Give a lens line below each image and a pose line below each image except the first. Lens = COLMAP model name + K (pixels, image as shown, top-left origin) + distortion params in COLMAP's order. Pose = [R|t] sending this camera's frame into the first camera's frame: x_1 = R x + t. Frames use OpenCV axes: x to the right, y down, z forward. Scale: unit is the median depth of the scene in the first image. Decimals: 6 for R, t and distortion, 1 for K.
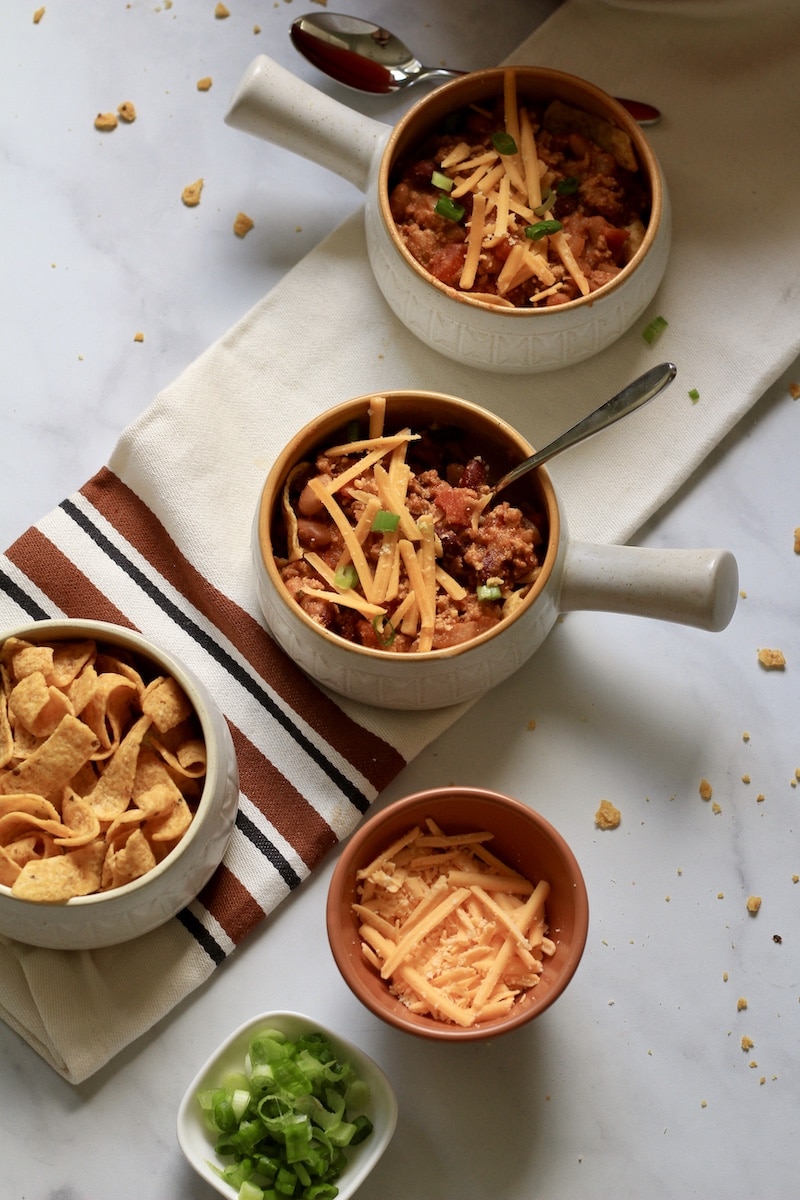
lens RADIAL K [[3132.4, 0, 398.6], [0, 3132.4, 599.9], [0, 0, 1]] dist [-0.156978, 0.000000]
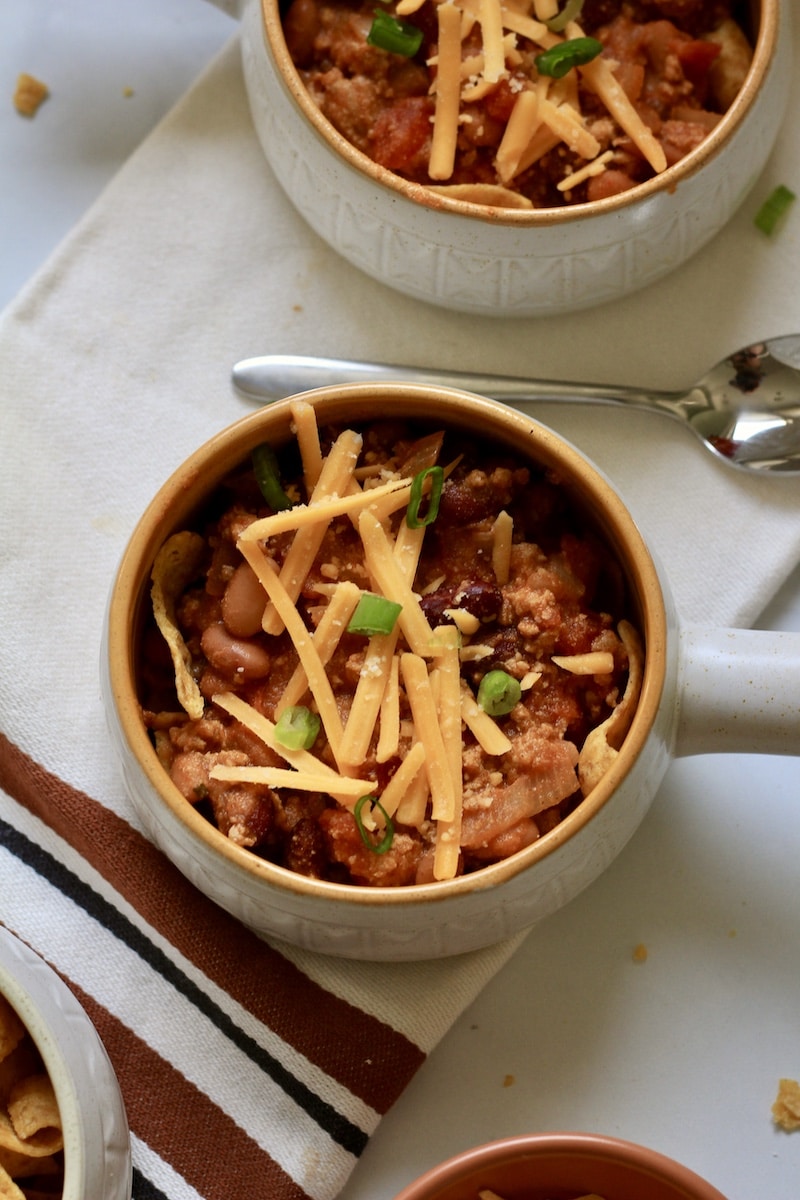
lens RADIAL K [[3132.4, 0, 403.3], [0, 3132.4, 599.9], [0, 0, 1]] dist [-0.156978, 0.000000]
pose [[0.994012, -0.106874, 0.022742, -0.005328], [0.104501, 0.990636, 0.087866, -0.075872], [-0.031920, -0.084963, 0.995873, 0.451068]]
